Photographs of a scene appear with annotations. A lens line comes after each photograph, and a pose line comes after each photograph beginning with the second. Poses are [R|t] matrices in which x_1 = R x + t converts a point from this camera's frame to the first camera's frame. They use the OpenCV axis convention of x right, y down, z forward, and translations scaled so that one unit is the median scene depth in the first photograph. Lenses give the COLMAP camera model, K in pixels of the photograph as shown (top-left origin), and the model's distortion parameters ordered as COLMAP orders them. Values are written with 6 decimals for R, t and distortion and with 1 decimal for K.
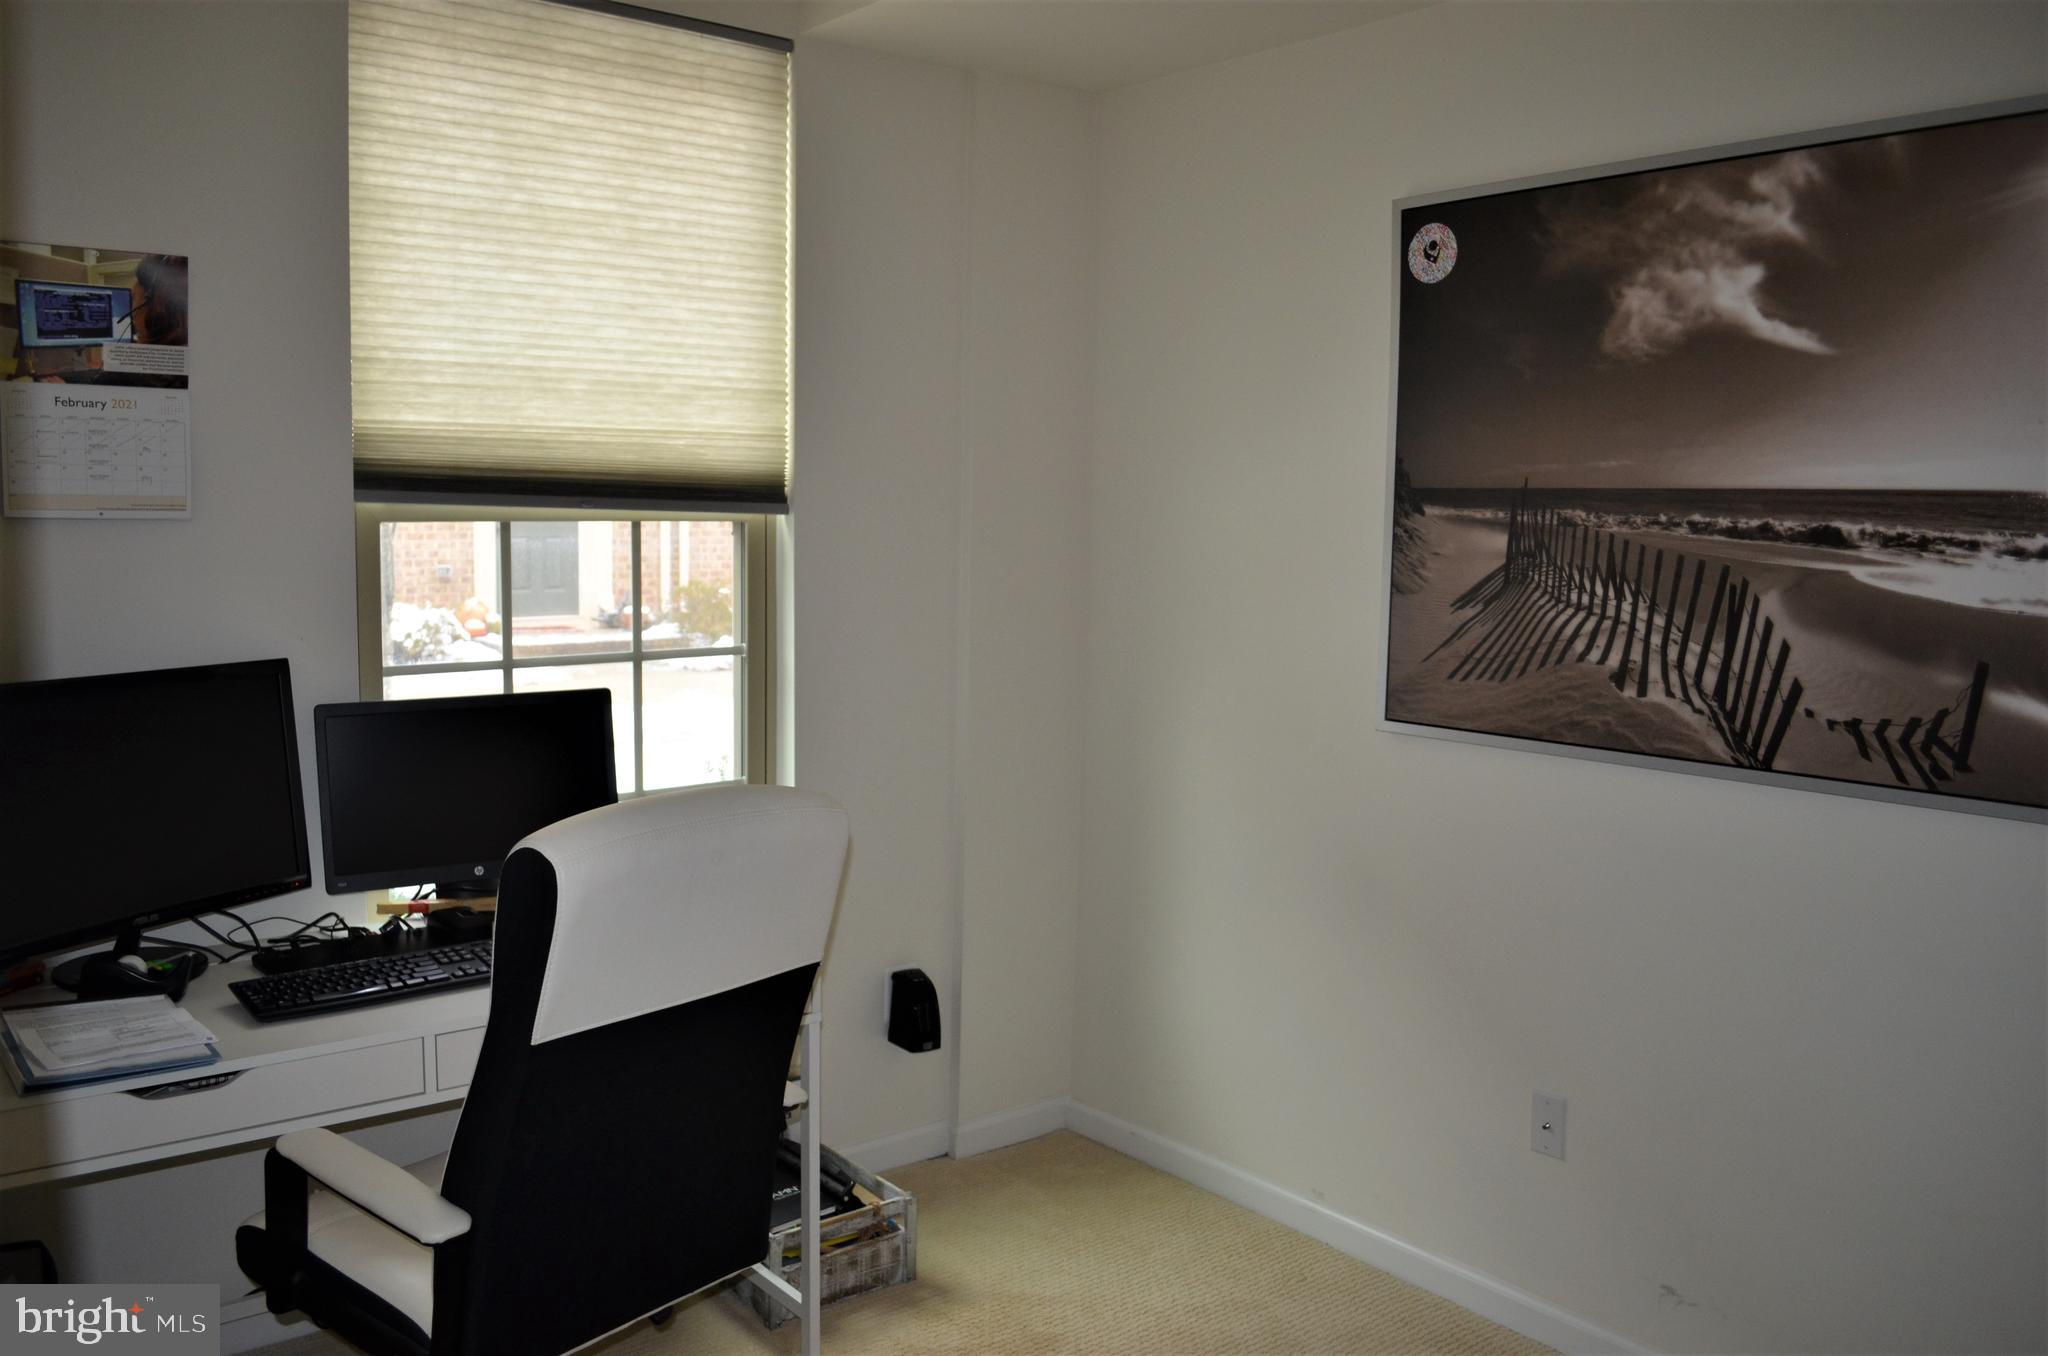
lens RADIAL K [[1589.2, 0, 1026.0], [0, 1589.2, 683.3], [0, 0, 1]] dist [-0.084085, -0.001706]
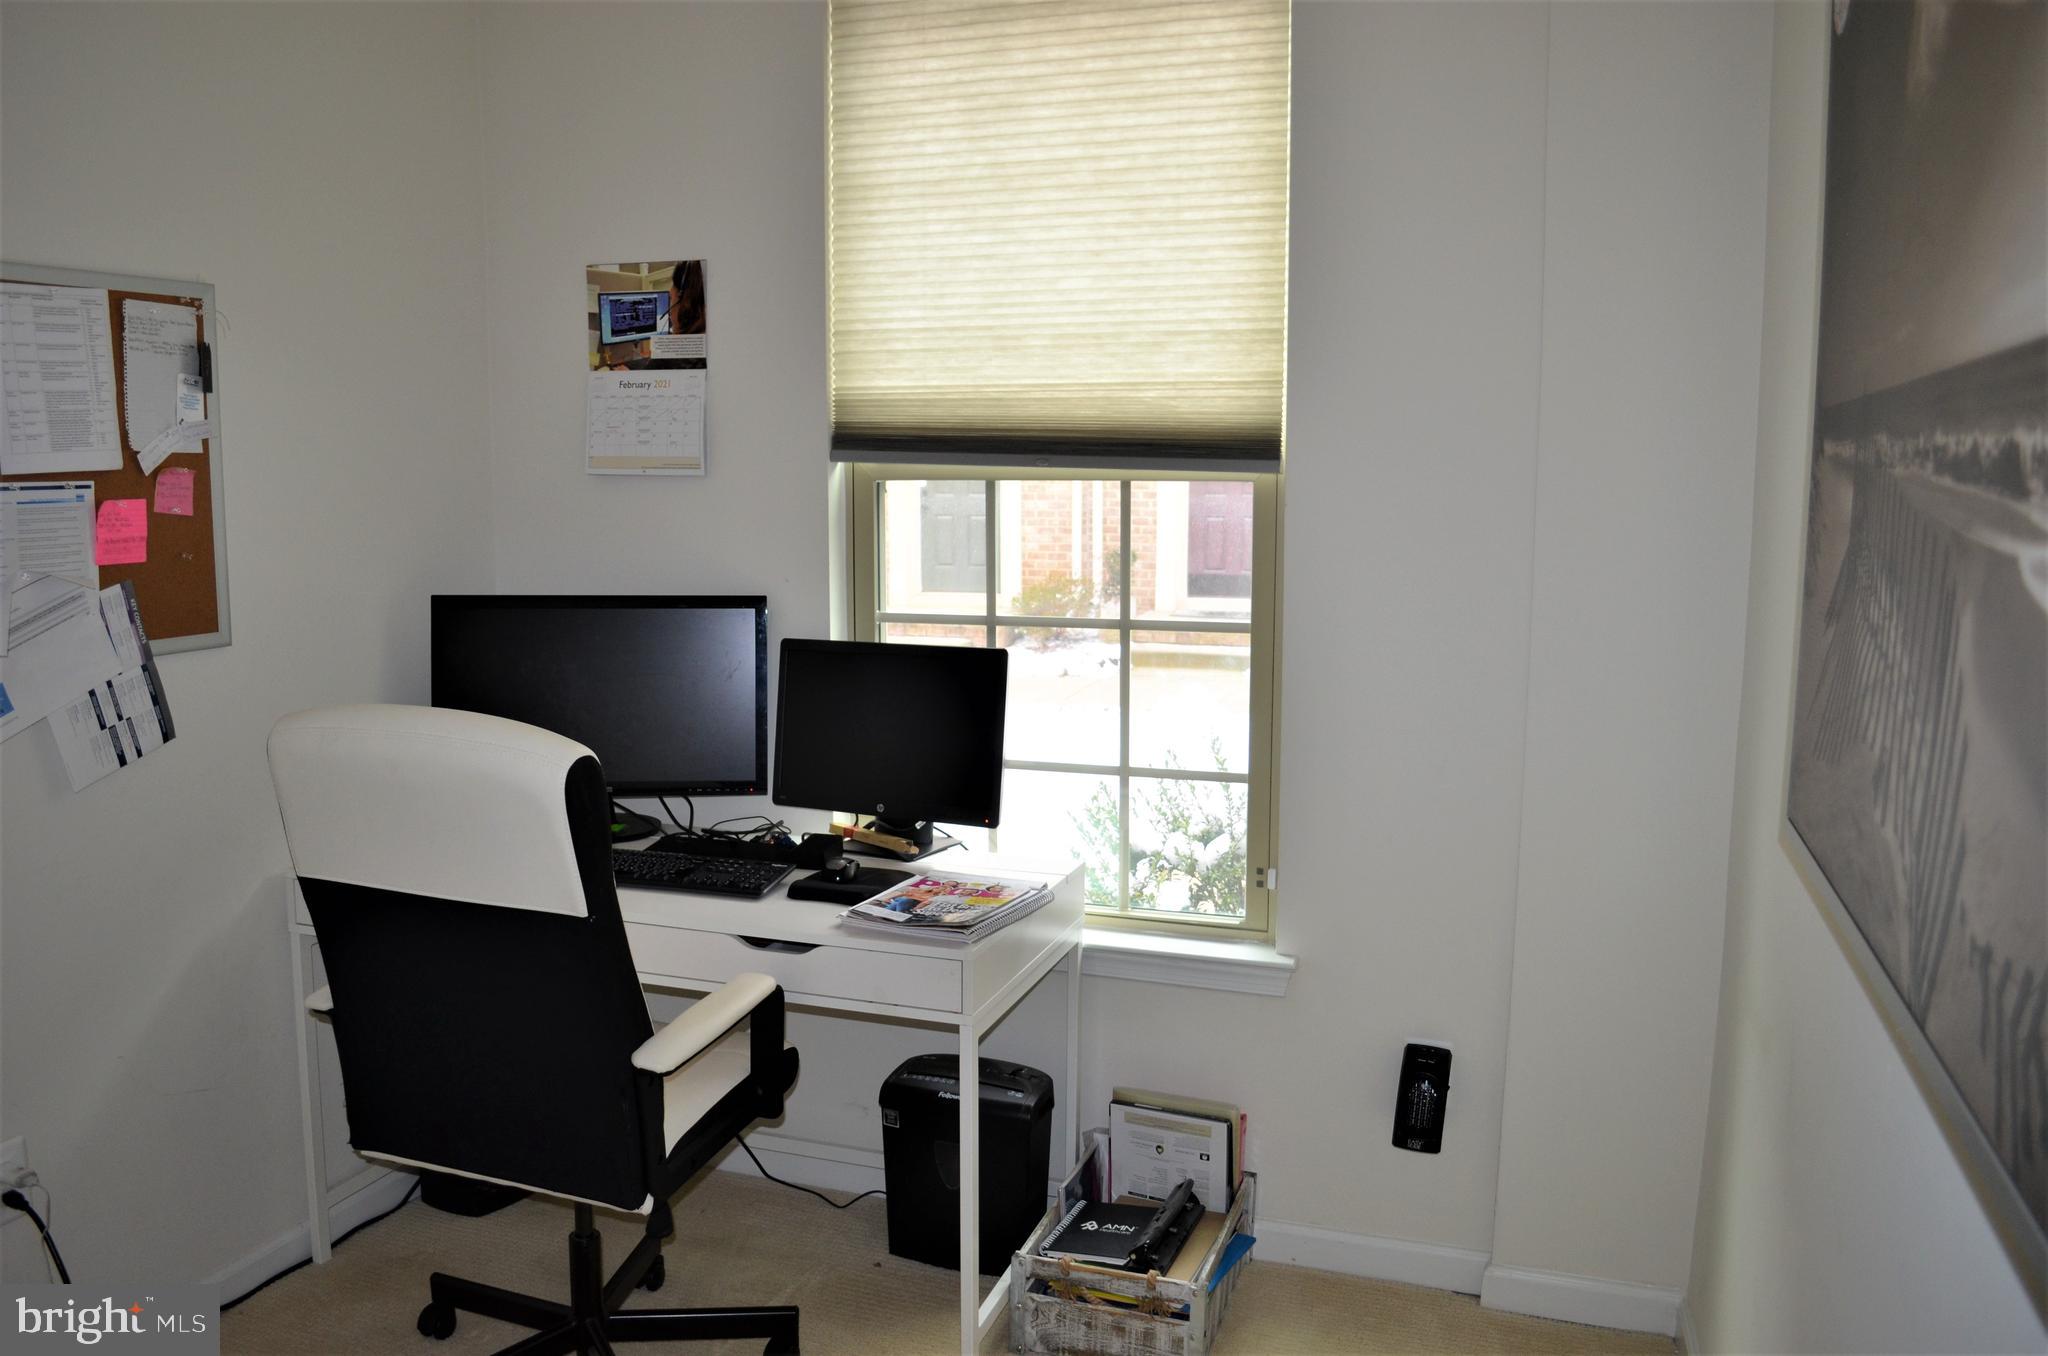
lens RADIAL K [[1589.2, 0, 1021.0], [0, 1589.2, 683.4], [0, 0, 1]] dist [-0.084085, -0.001706]
pose [[0.524091, 0.098278, -0.845973, 0.581093], [-0.092592, 0.994007, 0.058113, -0.034213], [0.846614, 0.047874, 0.530050, 0.490176]]
